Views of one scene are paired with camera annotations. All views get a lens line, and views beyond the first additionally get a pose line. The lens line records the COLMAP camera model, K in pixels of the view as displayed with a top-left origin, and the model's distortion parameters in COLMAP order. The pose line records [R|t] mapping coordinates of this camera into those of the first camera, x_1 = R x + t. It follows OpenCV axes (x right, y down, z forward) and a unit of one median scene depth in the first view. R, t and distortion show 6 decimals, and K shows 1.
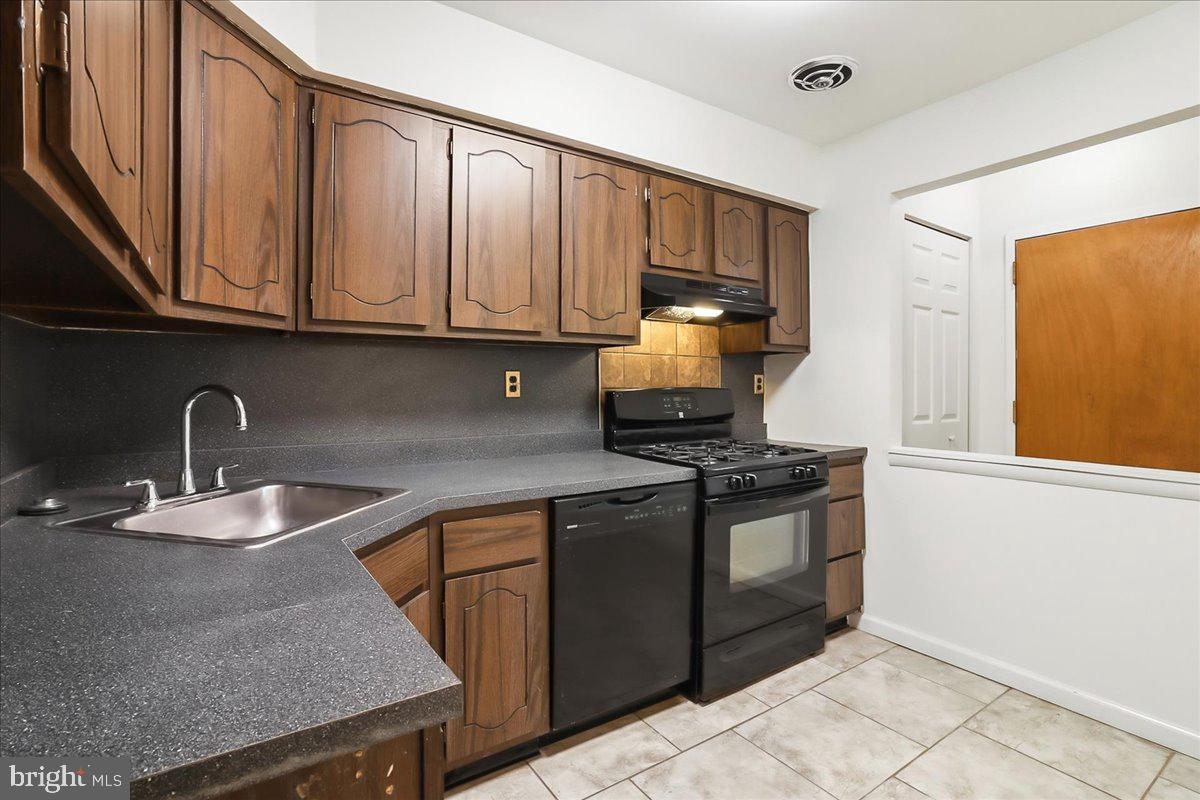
lens RADIAL K [[567.9, 0, 598.6], [0, 567.9, 385.2], [0, 0, 1]] dist [-0.049326, 0.024744]
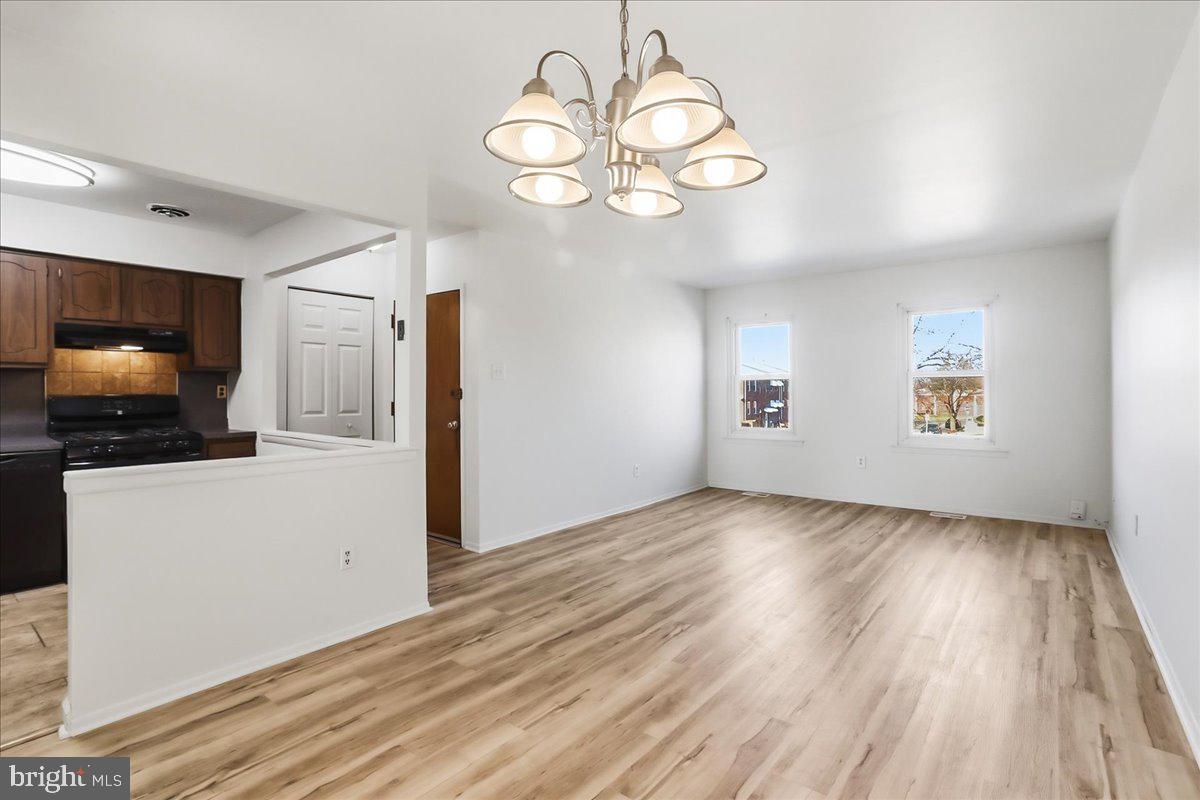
lens RADIAL K [[575.6, 0, 593.8], [0, 575.6, 389.1], [0, 0, 1]] dist [-0.050824, 0.027664]
pose [[0.953101, -0.002233, 0.302643, 1.023152], [0.002162, 0.999998, 0.000570, -0.009925], [-0.302643, 0.000111, 0.953104, -0.948379]]
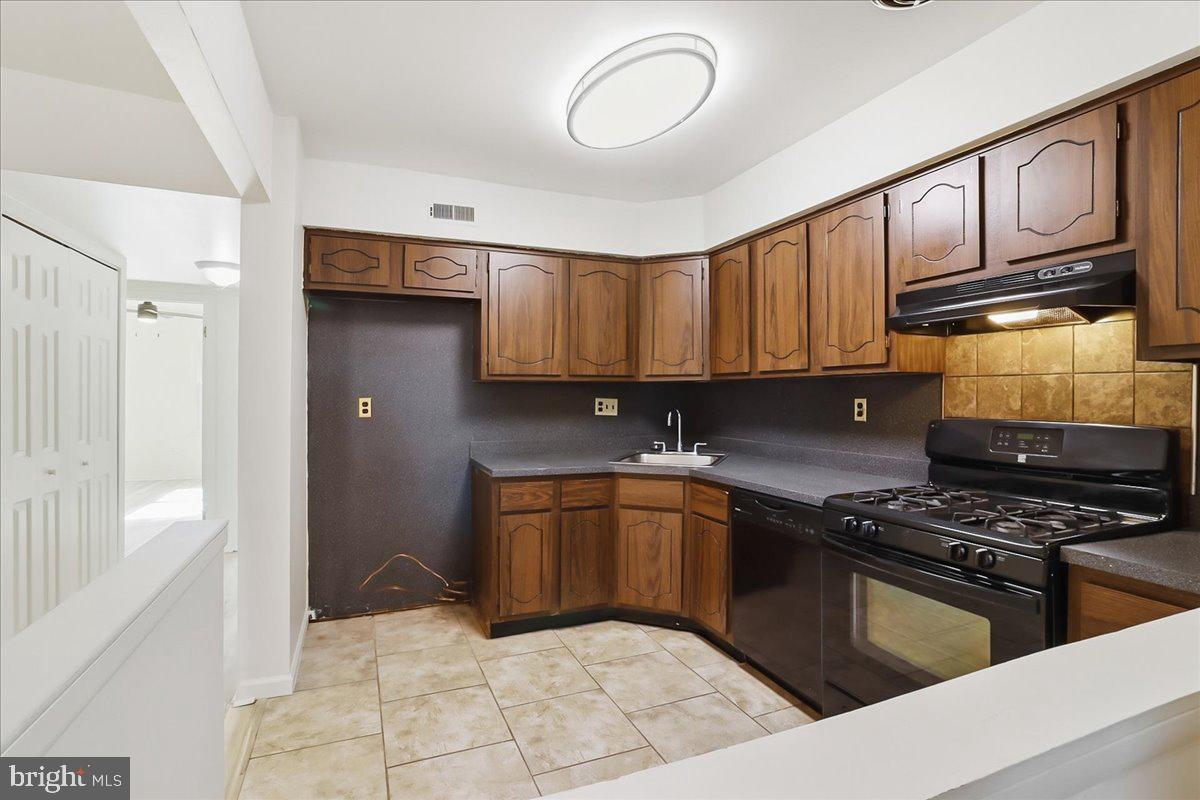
lens RADIAL K [[575.6, 0, 593.8], [0, 575.6, 389.1], [0, 0, 1]] dist [-0.050824, 0.027664]
pose [[-0.194792, -0.011345, -0.980779, 1.077187], [-0.004988, 0.999932, -0.010576, -0.028600], [0.980832, 0.002832, -0.194836, 0.683056]]
